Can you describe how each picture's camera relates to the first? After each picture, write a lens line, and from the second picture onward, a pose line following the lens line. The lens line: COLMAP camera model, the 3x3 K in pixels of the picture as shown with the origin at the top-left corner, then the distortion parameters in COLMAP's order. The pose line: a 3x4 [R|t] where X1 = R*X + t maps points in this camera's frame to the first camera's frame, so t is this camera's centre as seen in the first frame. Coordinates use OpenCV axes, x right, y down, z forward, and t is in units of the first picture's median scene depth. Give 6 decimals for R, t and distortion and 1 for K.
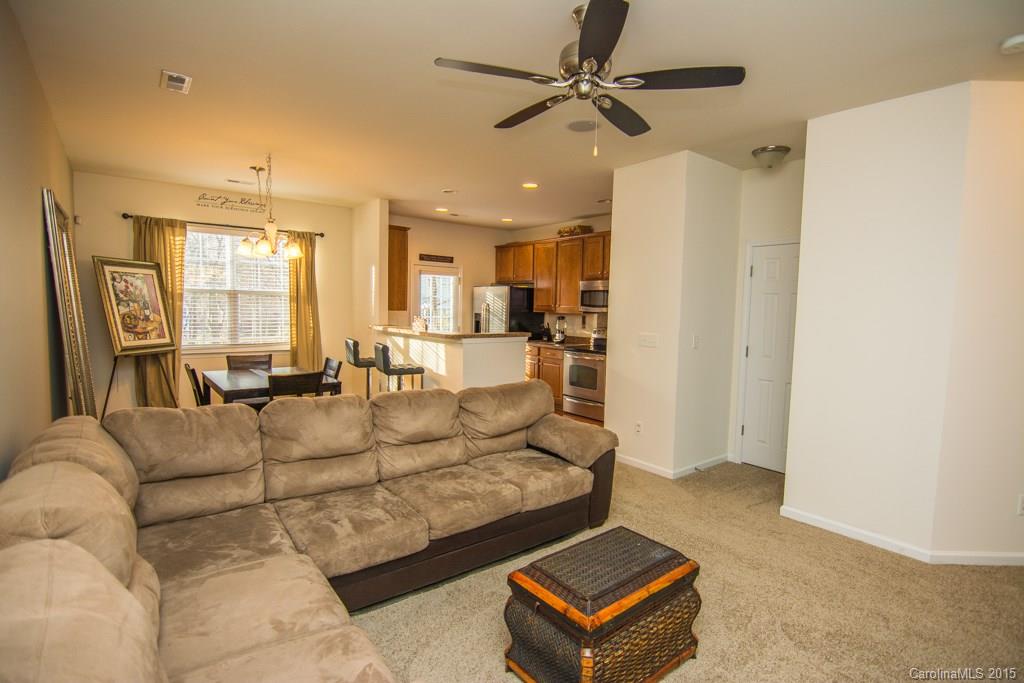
lens RADIAL K [[497.0, 0, 516.7], [0, 497.0, 342.7], [0, 0, 1]] dist [-0.000285, -0.013123]
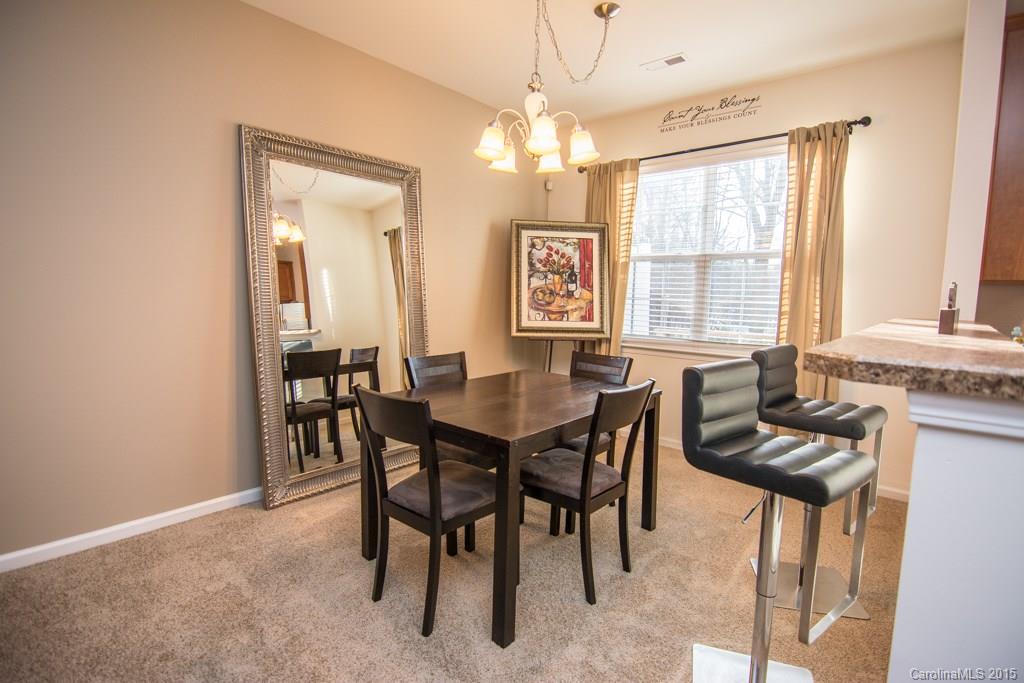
lens RADIAL K [[497.0, 0, 516.7], [0, 497.0, 342.7], [0, 0, 1]] dist [-0.000285, -0.013123]
pose [[0.179984, 0.088008, -0.979725, 0.016175], [-0.089440, 0.993328, 0.072799, -0.021916], [0.979595, 0.074524, 0.186654, 0.735133]]
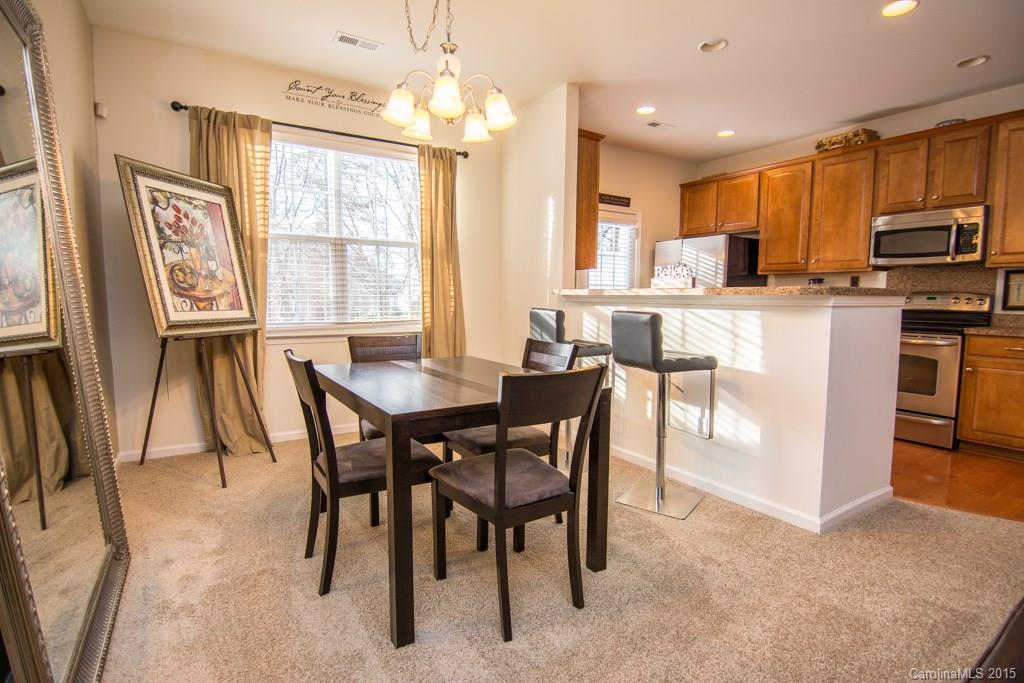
lens RADIAL K [[497.0, 0, 516.7], [0, 497.0, 342.7], [0, 0, 1]] dist [-0.000285, -0.013123]
pose [[0.994358, -0.004440, -0.105983, -0.307419], [0.006341, 0.999825, 0.017600, 0.021831], [0.105886, -0.018173, 0.994212, 0.426159]]
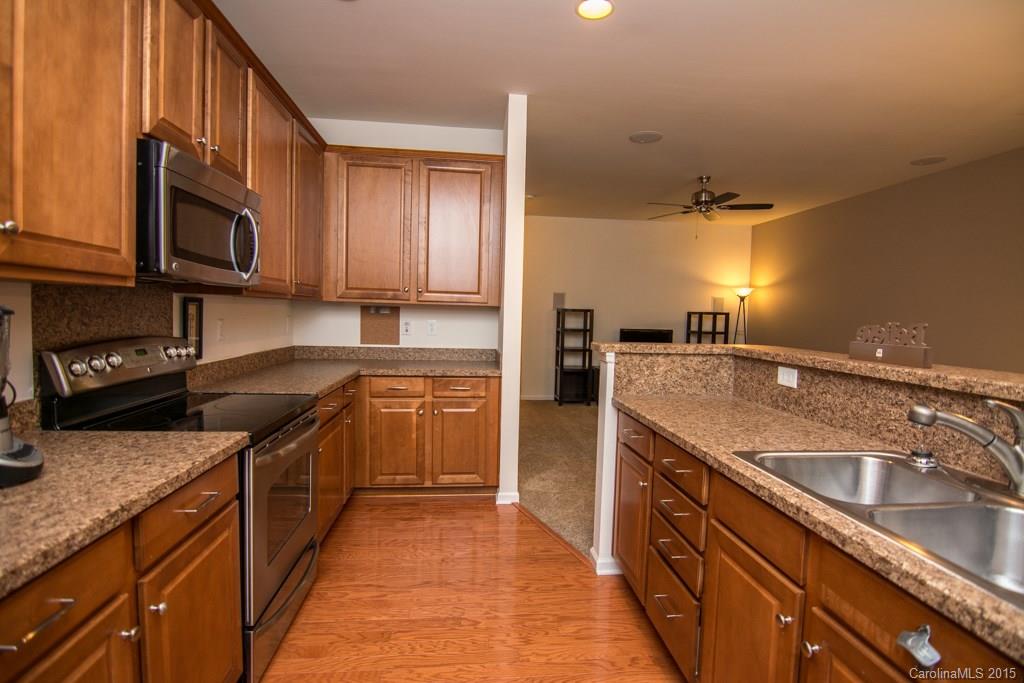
lens RADIAL K [[497.0, 0, 516.7], [0, 497.0, 342.7], [0, 0, 1]] dist [-0.000285, -0.013123]
pose [[-0.843577, -0.075410, 0.531687, -0.161904], [-0.003645, 0.990872, 0.134753, -0.081311], [-0.536996, 0.111736, -0.836152, 1.377586]]
